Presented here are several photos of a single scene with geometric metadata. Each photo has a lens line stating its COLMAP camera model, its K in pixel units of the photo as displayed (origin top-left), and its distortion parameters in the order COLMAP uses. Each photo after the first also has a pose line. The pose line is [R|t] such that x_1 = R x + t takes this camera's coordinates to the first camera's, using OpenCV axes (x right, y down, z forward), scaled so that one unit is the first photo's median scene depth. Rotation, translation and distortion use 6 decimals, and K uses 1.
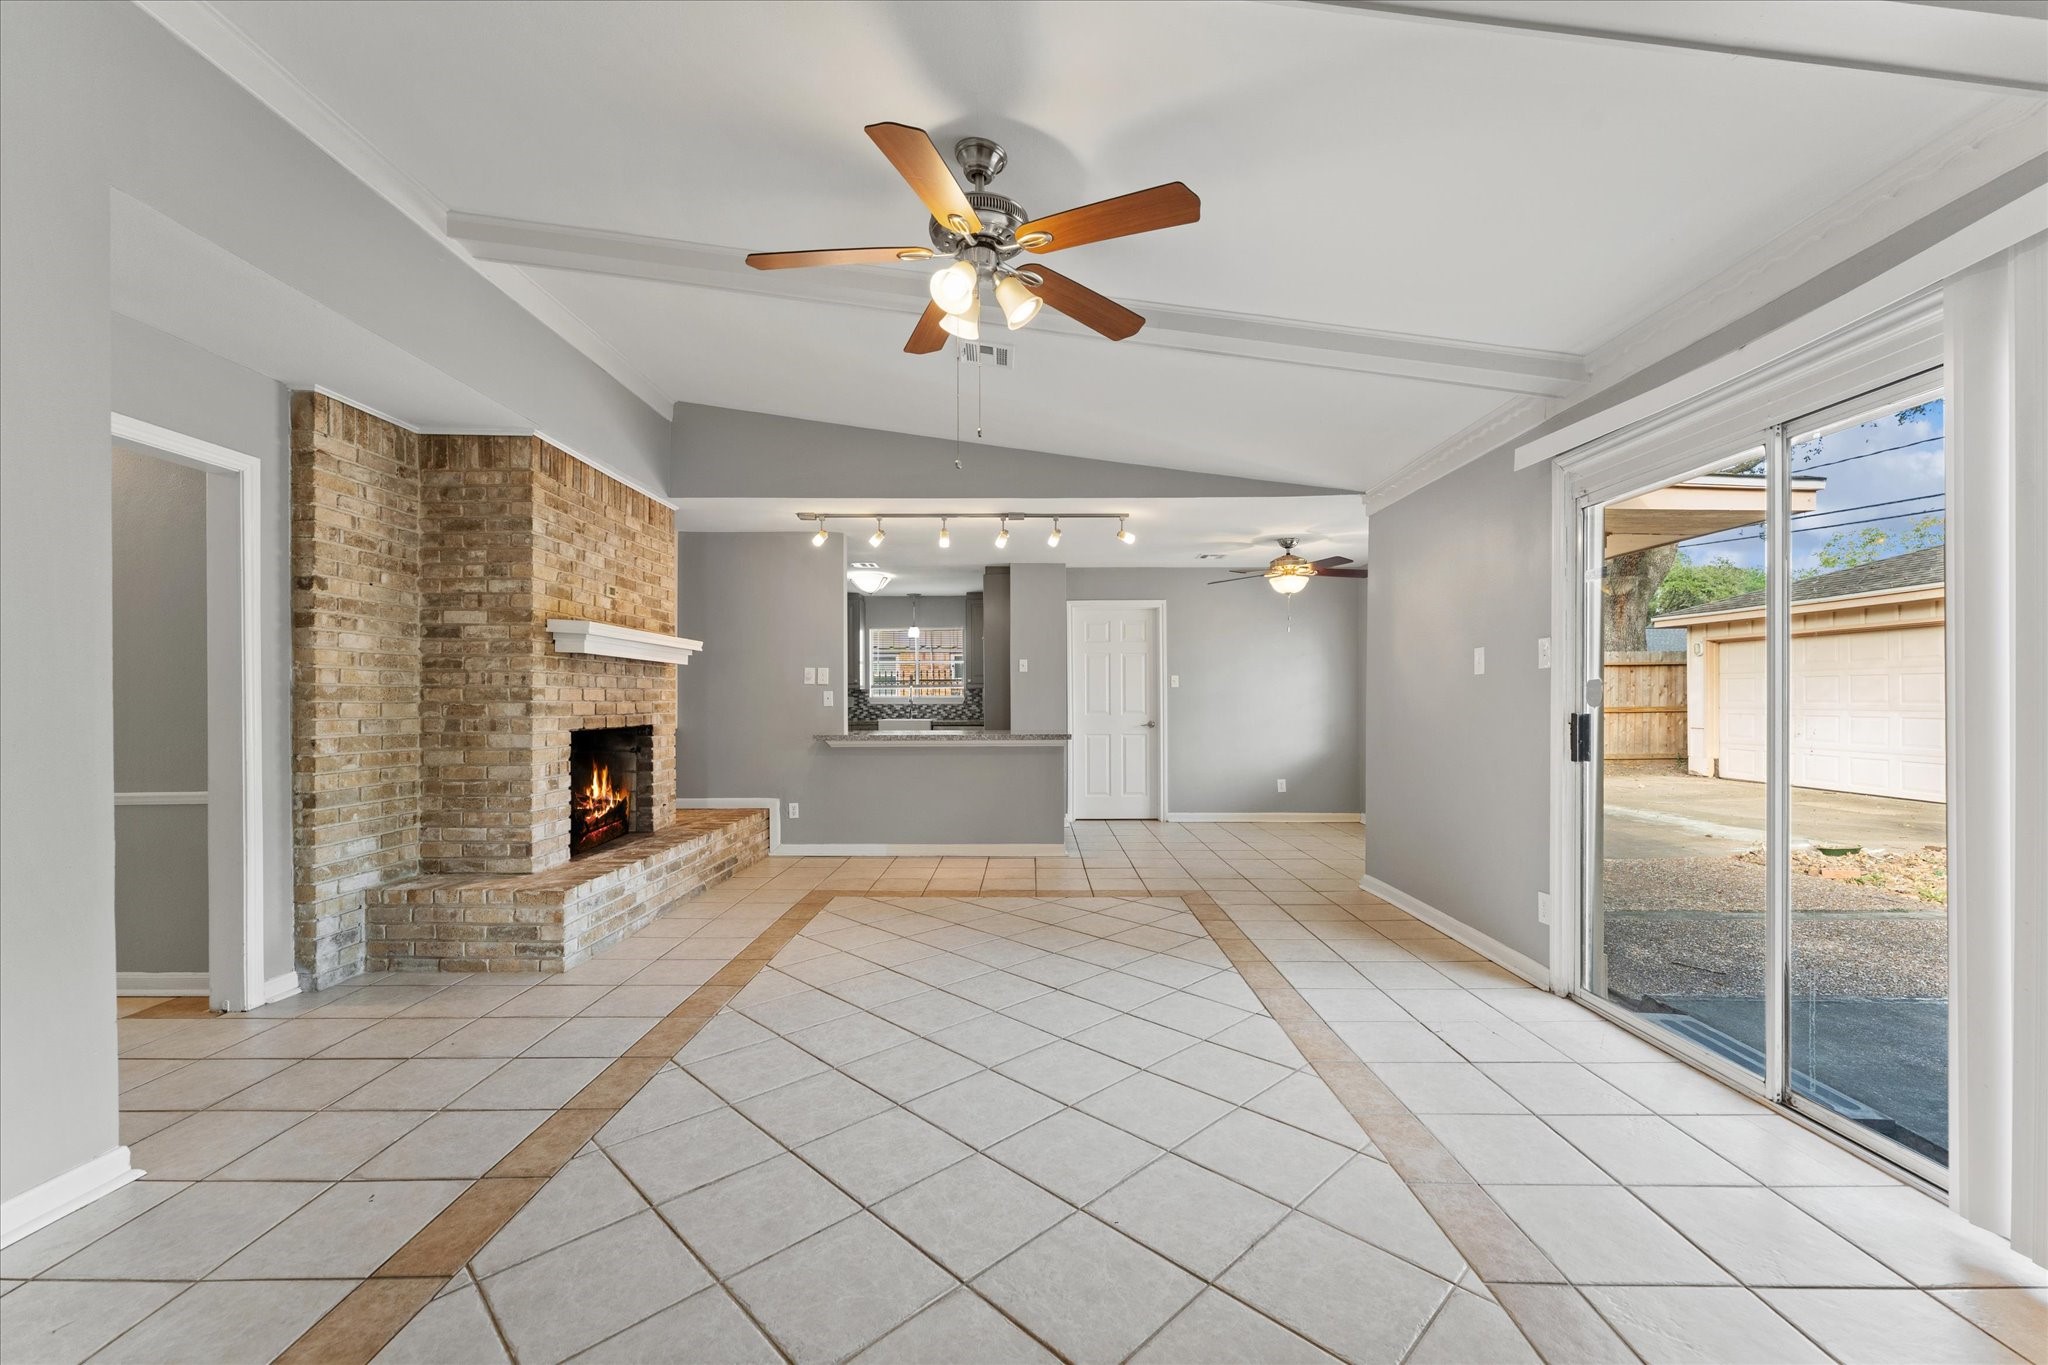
lens RADIAL K [[822.5, 0, 1016.5], [0, 822.5, 698.1], [0, 0, 1]] dist [-0.002895, 0.000001]
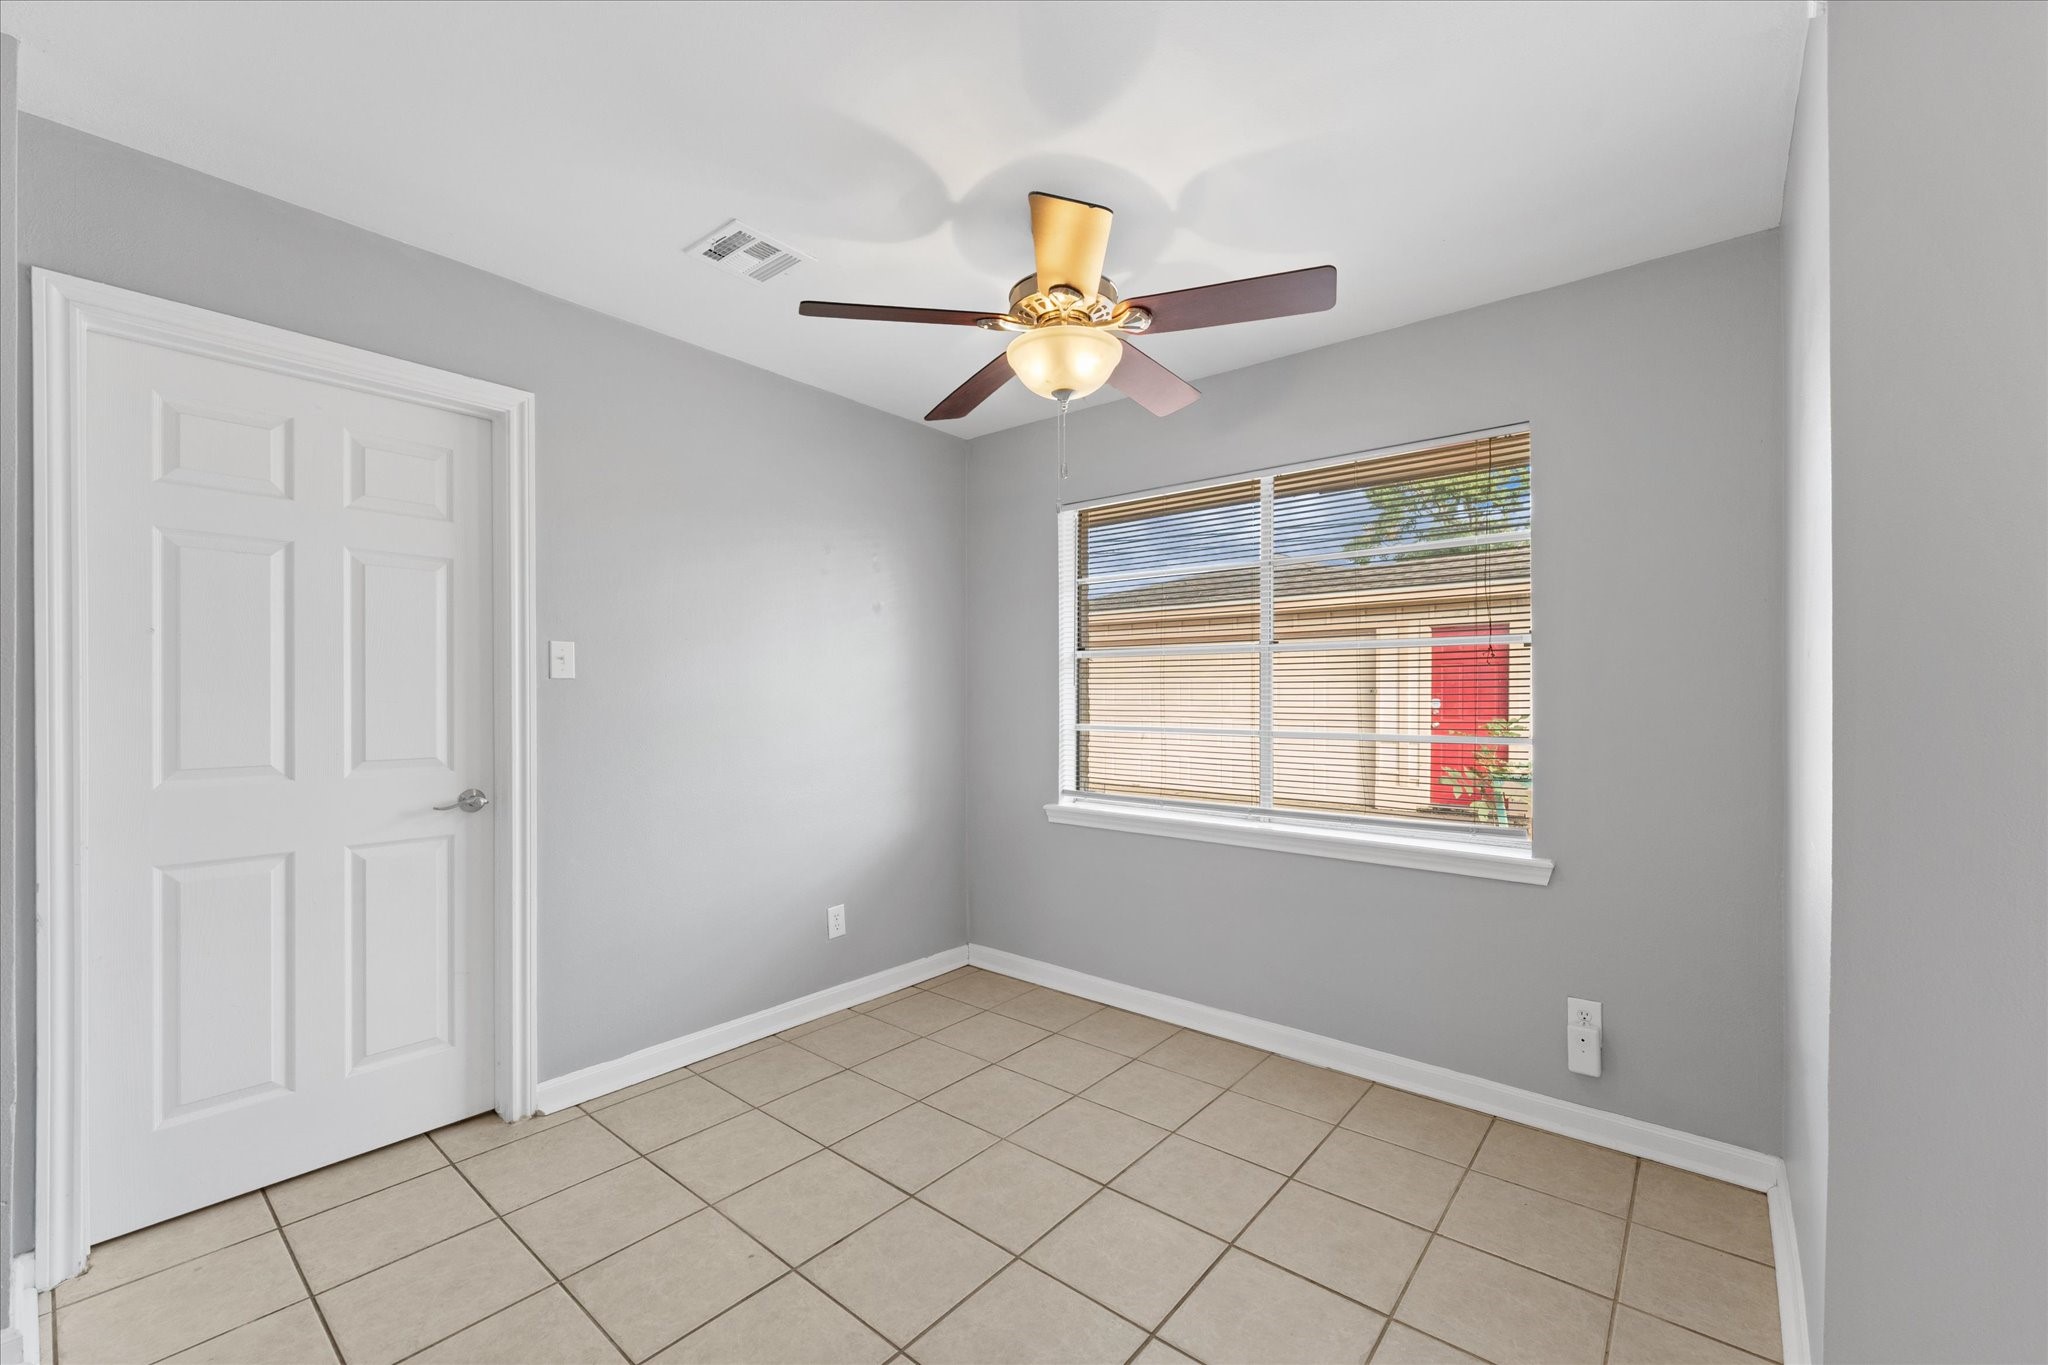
lens RADIAL K [[822.5, 0, 1023.0], [0, 822.5, 696.9], [0, 0, 1]] dist [-0.002895, 0.000001]
pose [[0.632940, 0.001975, 0.774198, 0.097540], [-0.009520, 0.999941, 0.005232, -0.015328], [-0.774142, -0.010682, 0.632921, 1.073417]]
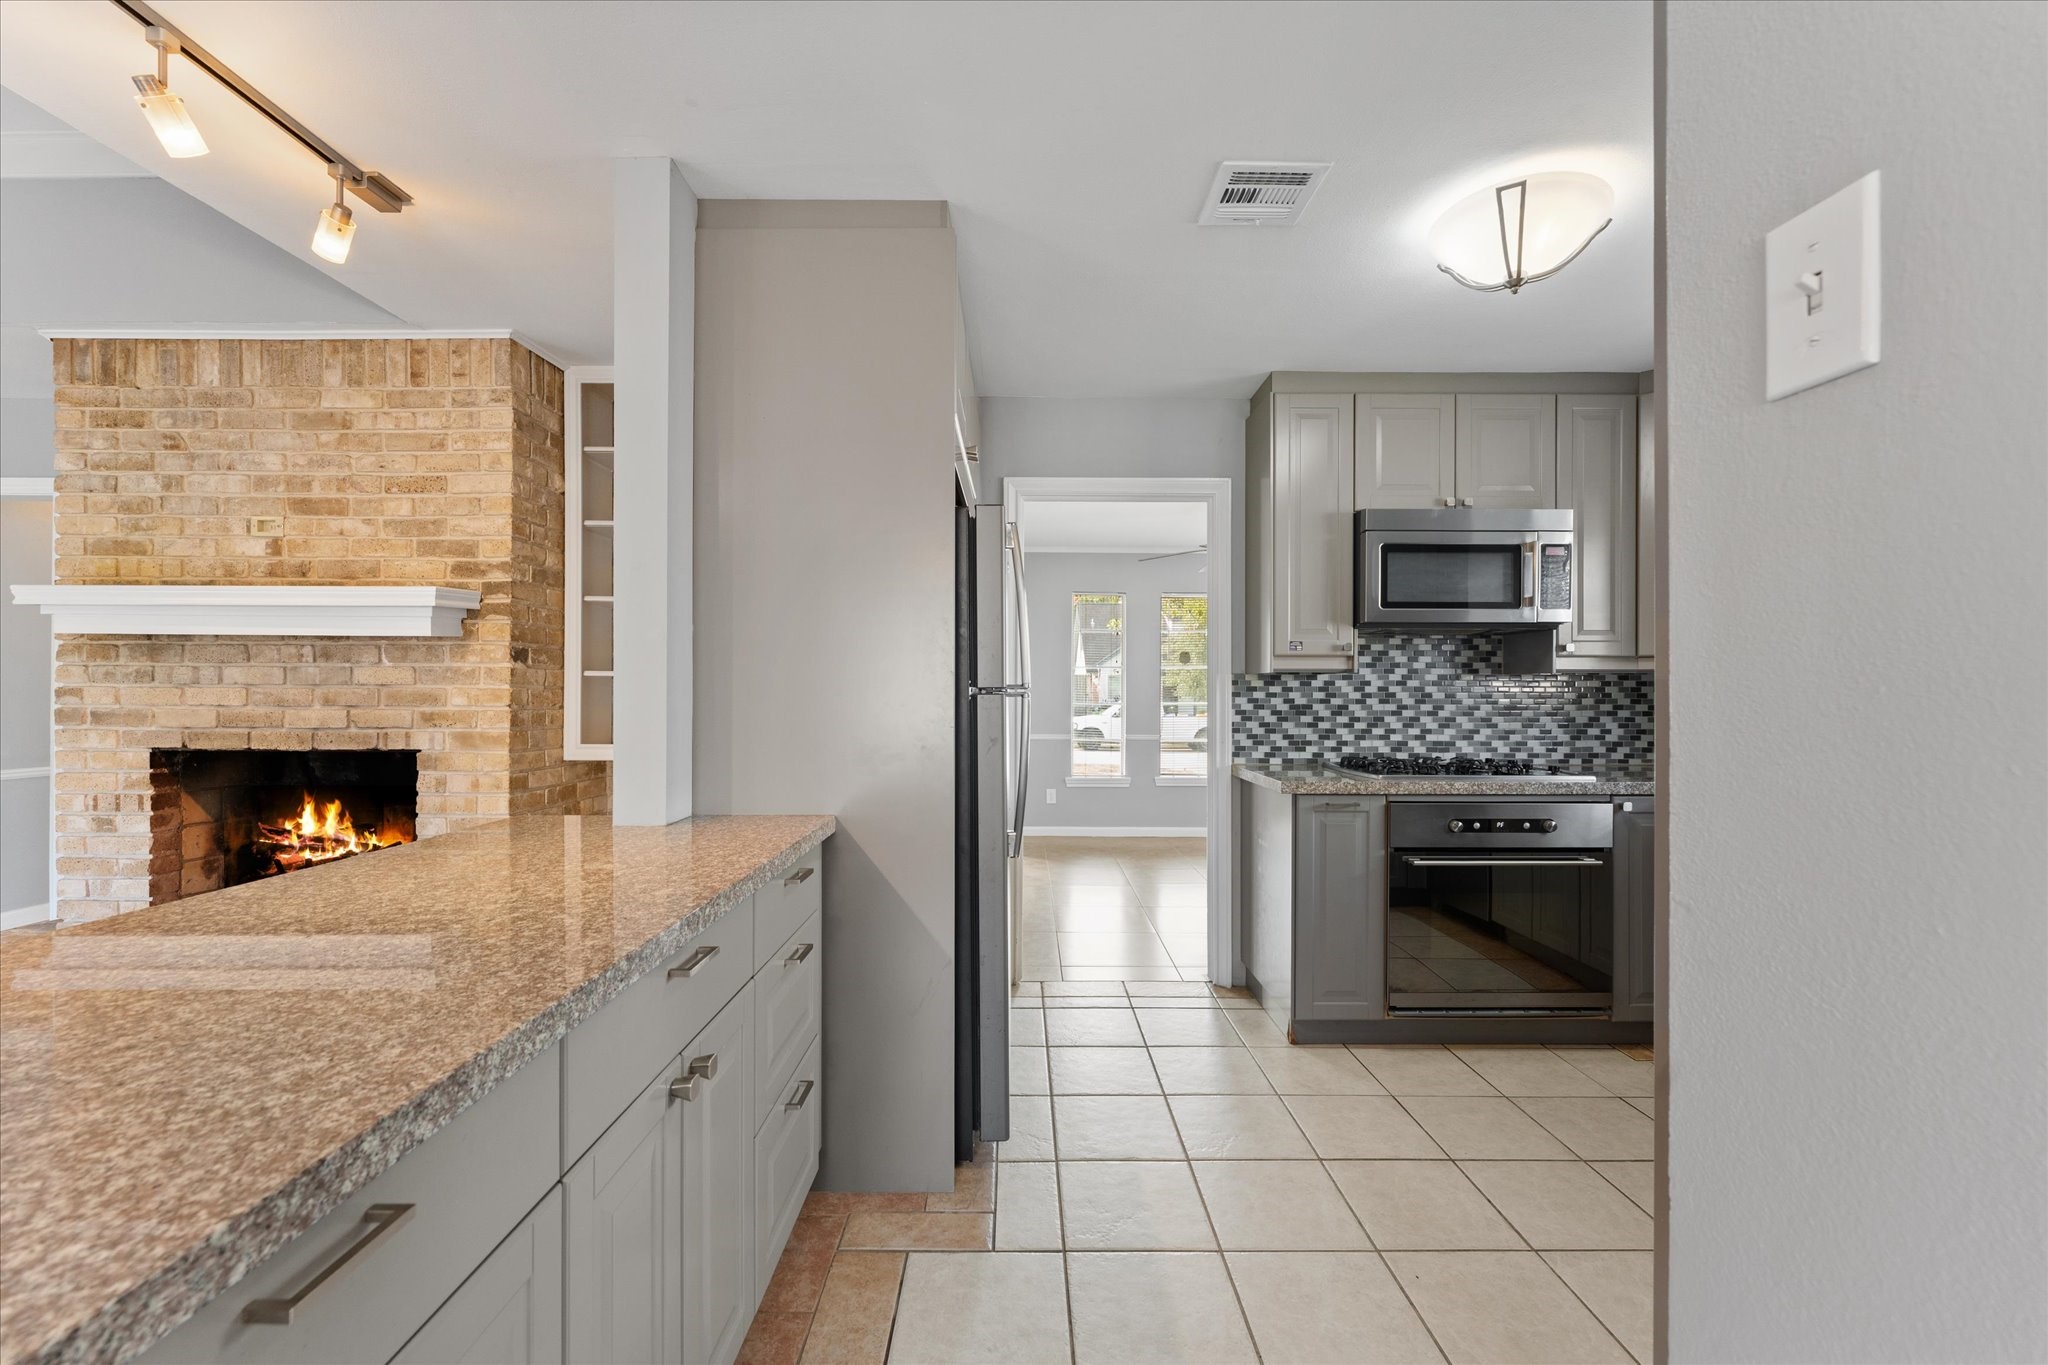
lens RADIAL K [[822.5, 0, 1022.6], [0, 822.5, 689.2], [0, 0, 1]] dist [-0.002895, 0.000001]
pose [[0.010157, 0.006227, -0.999929, 0.114842], [-0.001957, 0.999979, 0.006208, -0.013018], [0.999947, 0.001894, 0.010169, 1.457609]]
